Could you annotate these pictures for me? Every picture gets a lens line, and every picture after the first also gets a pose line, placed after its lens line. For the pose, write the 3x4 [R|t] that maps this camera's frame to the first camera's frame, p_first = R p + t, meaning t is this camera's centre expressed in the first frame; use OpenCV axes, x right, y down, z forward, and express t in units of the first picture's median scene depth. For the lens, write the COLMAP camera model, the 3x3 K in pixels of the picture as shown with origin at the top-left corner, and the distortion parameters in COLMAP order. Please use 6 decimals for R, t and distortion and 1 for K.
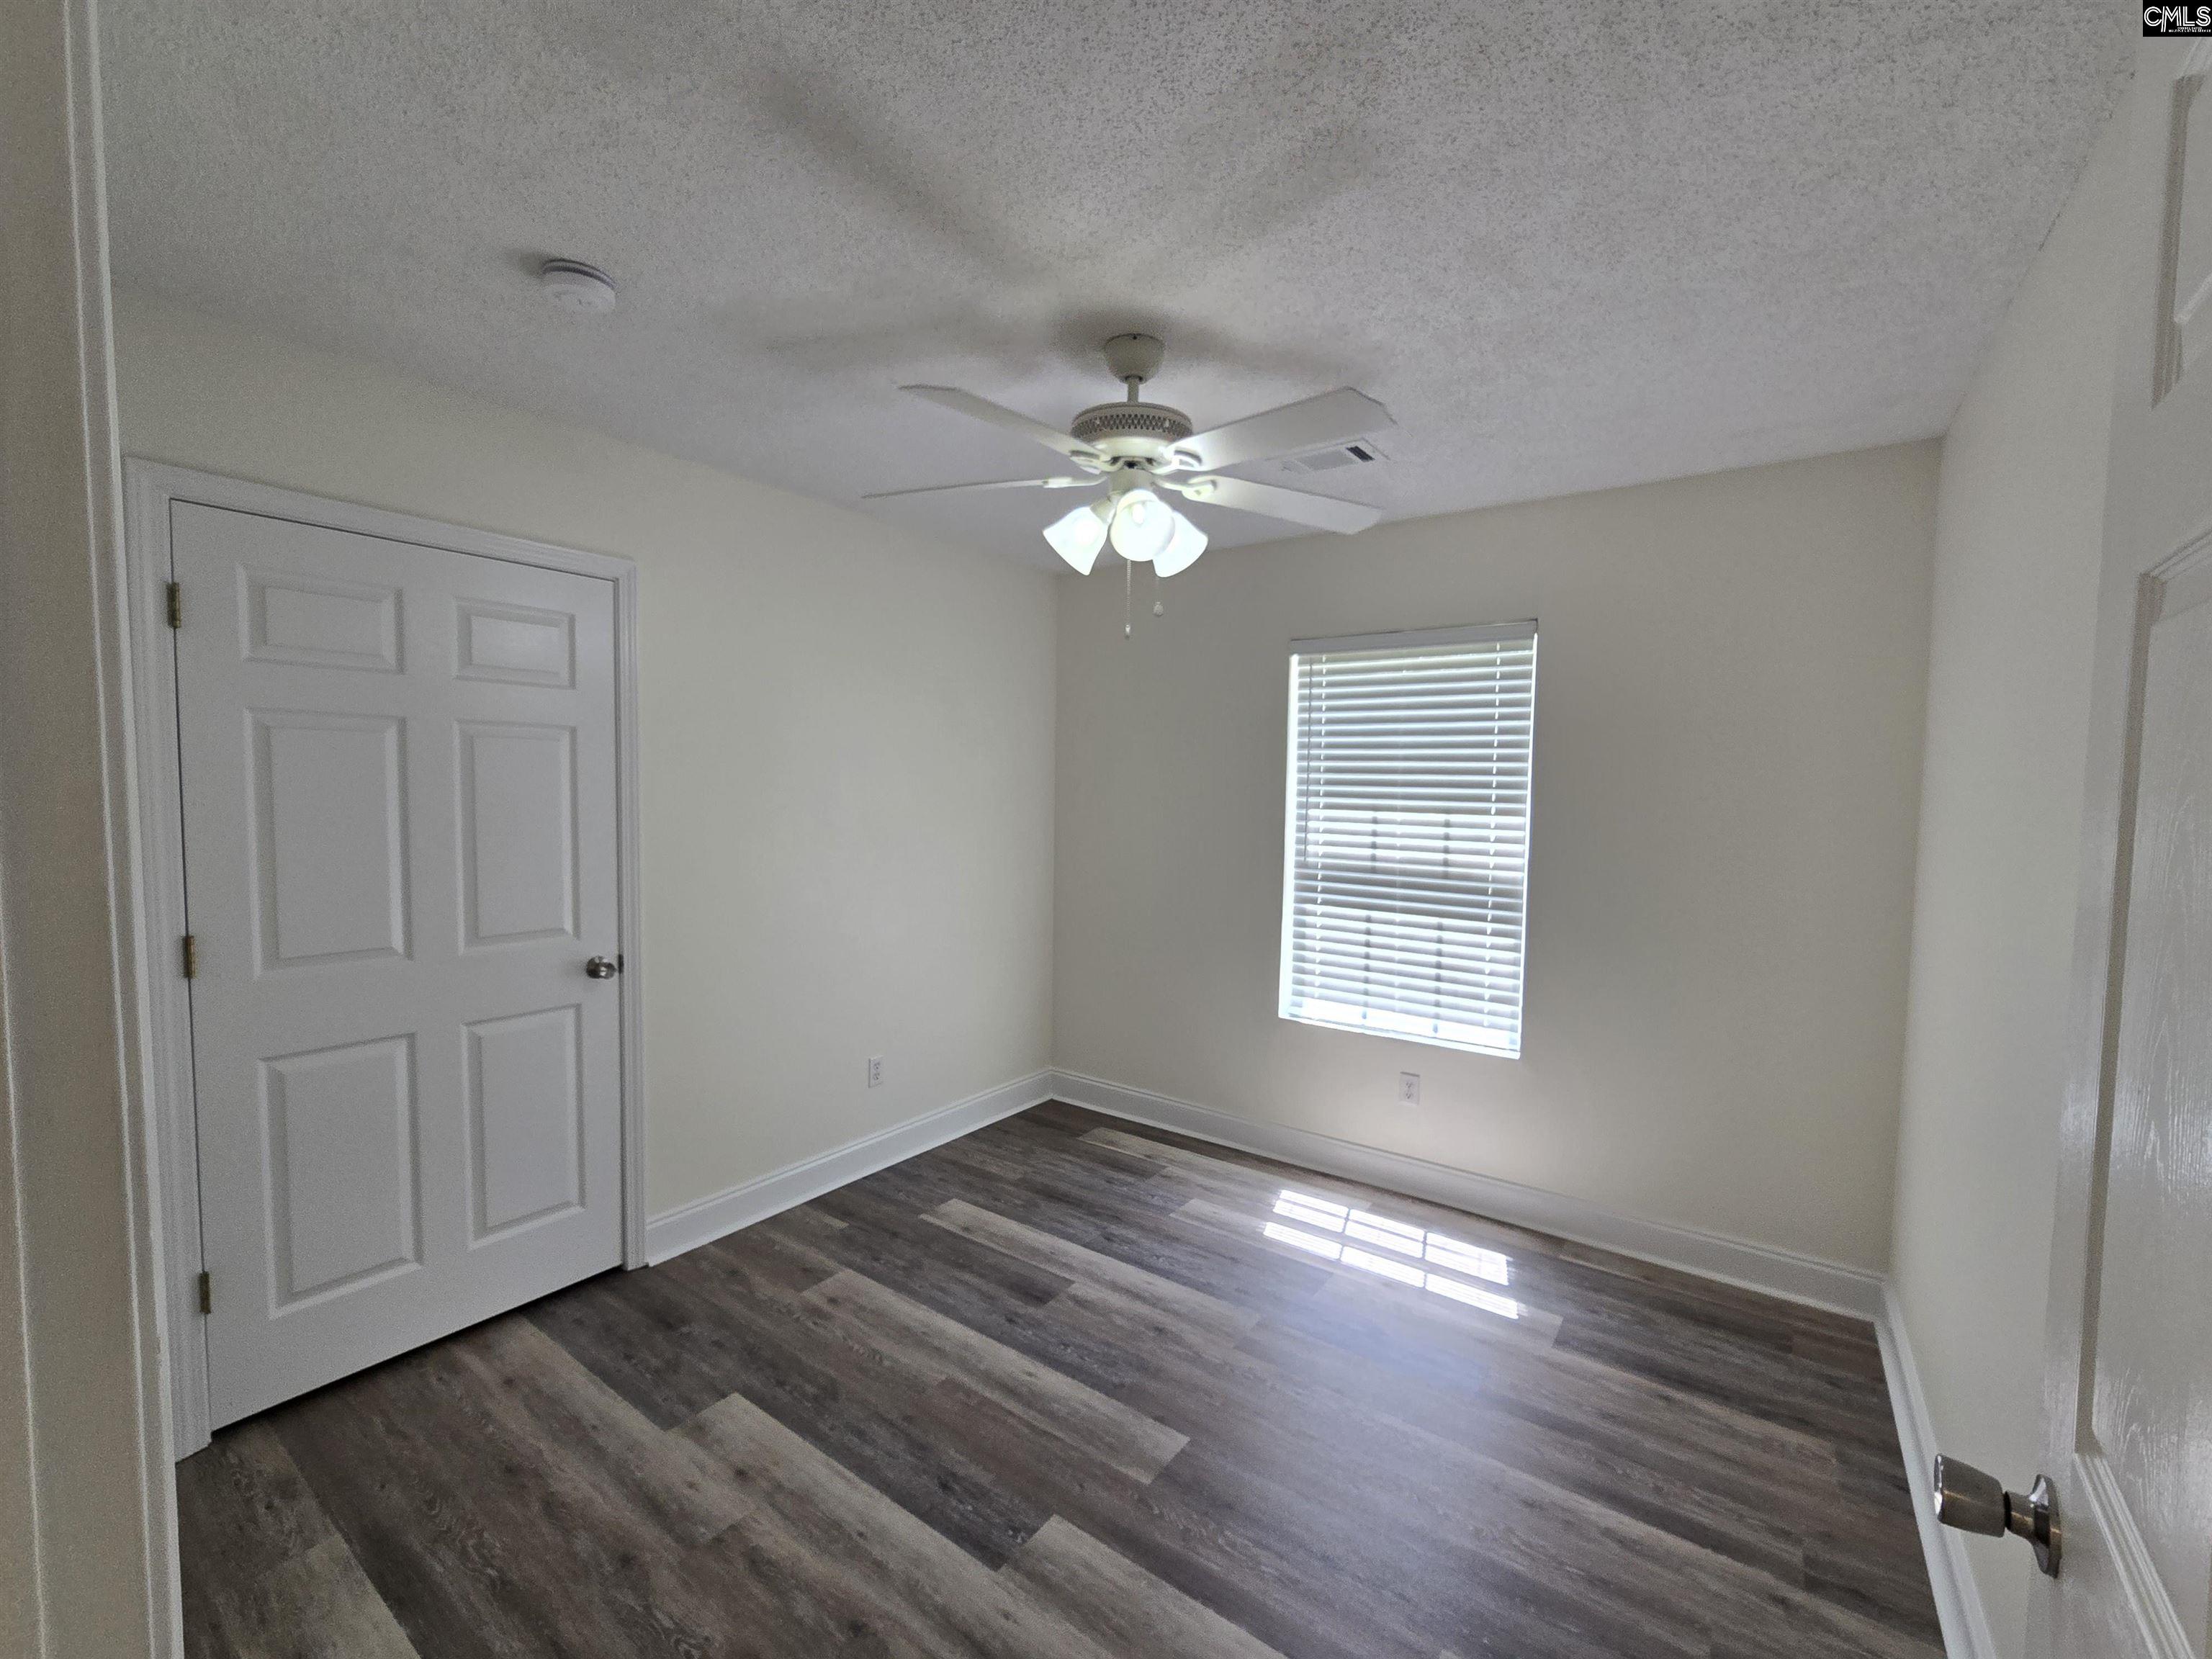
lens RADIAL K [[913.9, 0, 1103.5], [0, 913.9, 829.1], [0, 0, 1]] dist [-0.008393, 0.003985]
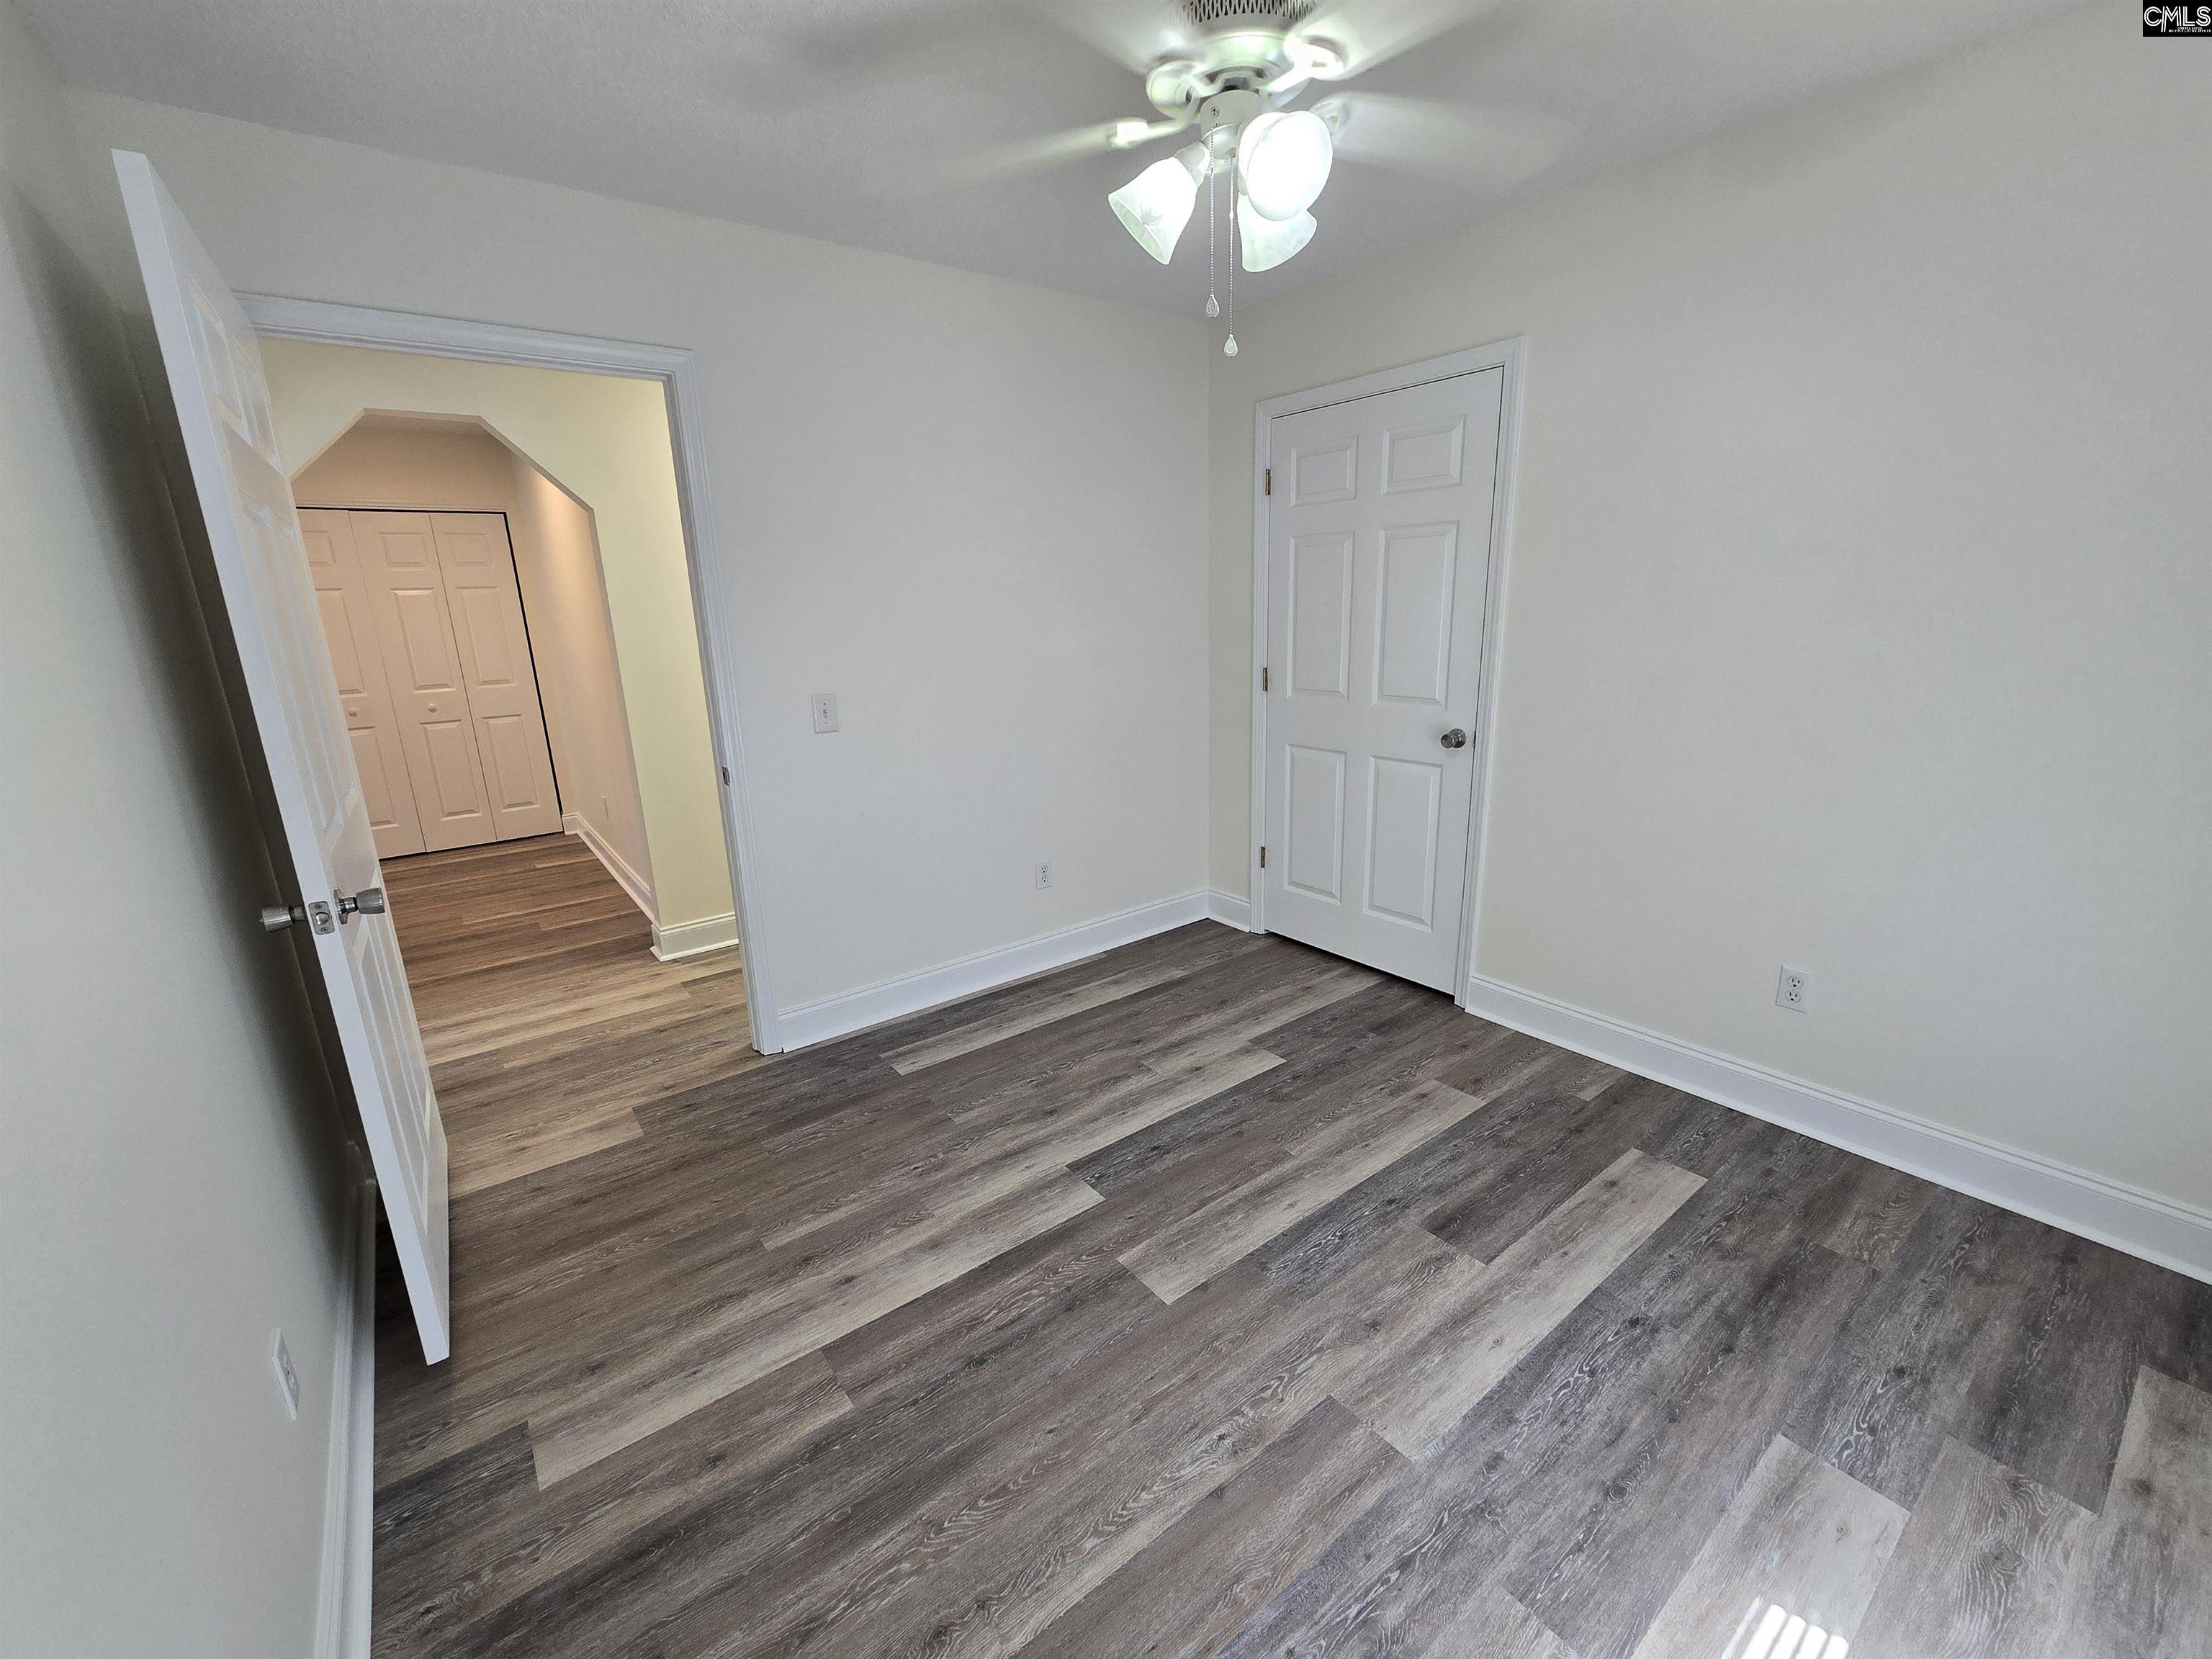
lens RADIAL K [[913.9, 0, 1108.6], [0, 913.9, 836.8], [0, 0, 1]] dist [-0.008393, 0.003985]
pose [[-0.279526, 0.239147, -0.929878, 0.723189], [-0.022149, 0.966620, 0.255255, -0.012661], [0.959883, 0.091946, -0.264898, 0.973759]]
